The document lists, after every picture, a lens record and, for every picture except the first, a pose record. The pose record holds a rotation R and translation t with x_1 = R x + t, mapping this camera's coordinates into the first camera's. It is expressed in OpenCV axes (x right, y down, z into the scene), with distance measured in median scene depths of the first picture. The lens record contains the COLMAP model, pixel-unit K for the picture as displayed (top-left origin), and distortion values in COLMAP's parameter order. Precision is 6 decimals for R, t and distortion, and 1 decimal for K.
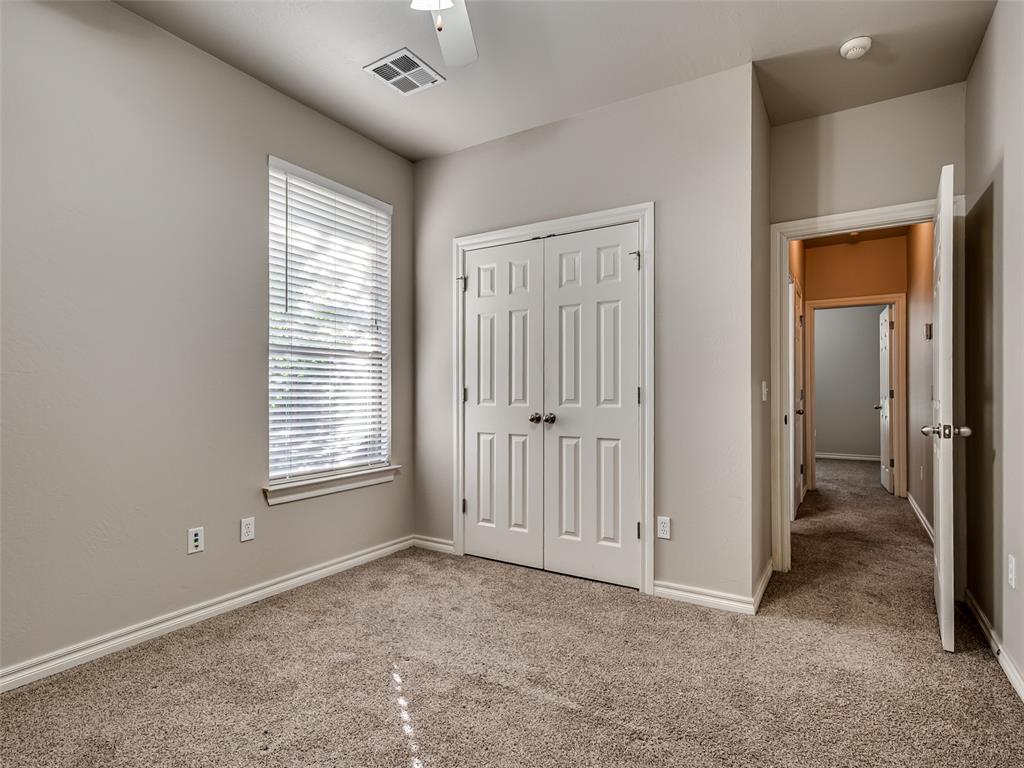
lens RADIAL K [[534.0, 0, 513.4], [0, 534.0, 390.2], [0, 0, 1]] dist [0.020158, -0.000543]
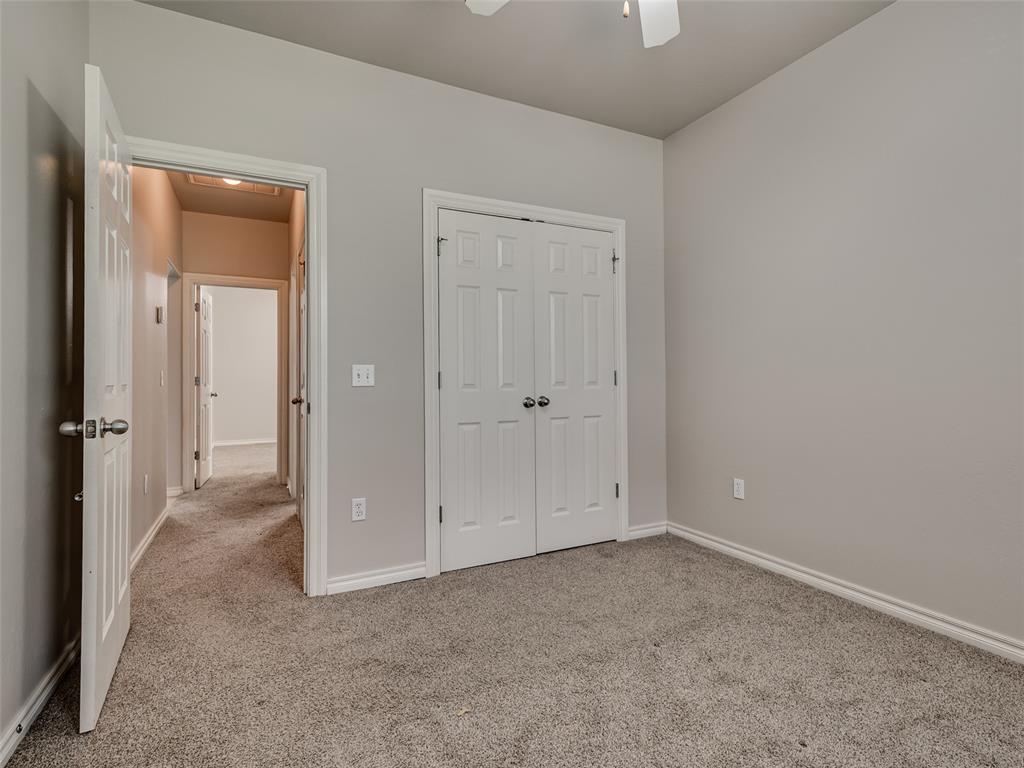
lens RADIAL K [[518.7, 0, 491.7], [0, 518.7, 372.0], [0, 0, 1]] dist [0.020505, -0.001392]
pose [[0.529051, 0.005815, 0.848570, -0.825418], [0.008623, 0.999888, -0.012229, 0.008279], [-0.848546, 0.013787, 0.528942, 0.567626]]
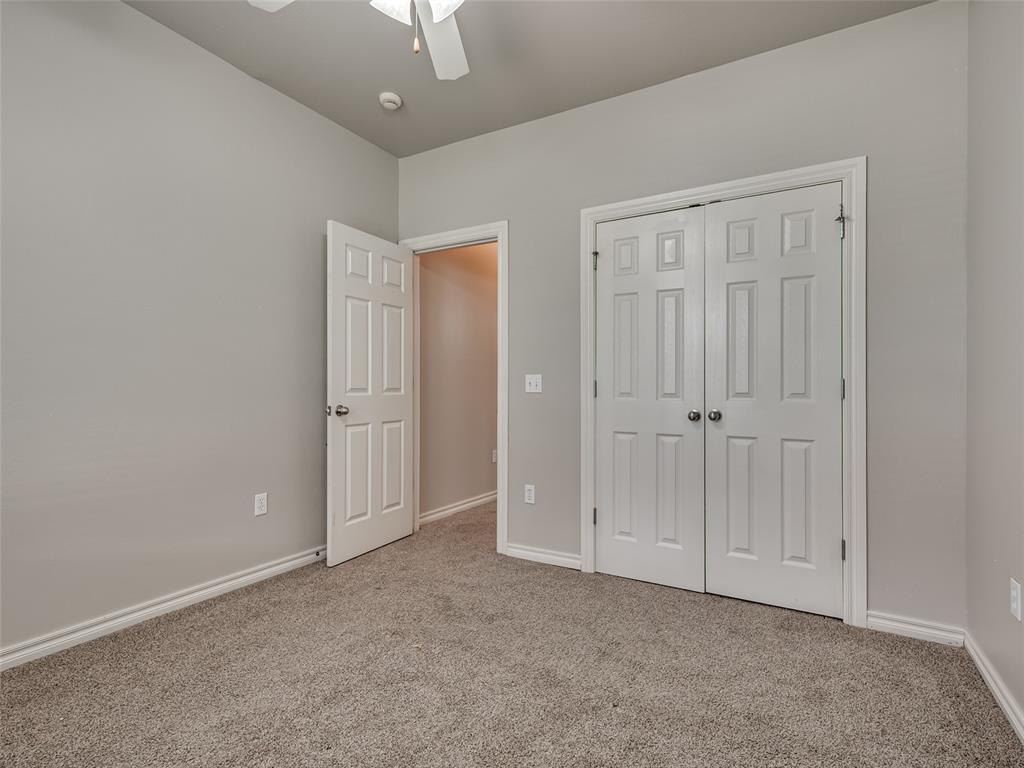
lens RADIAL K [[505.4, 0, 514.0], [0, 505.4, 382.3], [0, 0, 1]] dist [0.006853, -0.000349]
pose [[0.999445, -0.001005, 0.033301, -0.281703], [0.001096, 0.999996, -0.002713, 0.001544], [-0.033298, 0.002748, 0.999442, 0.206049]]
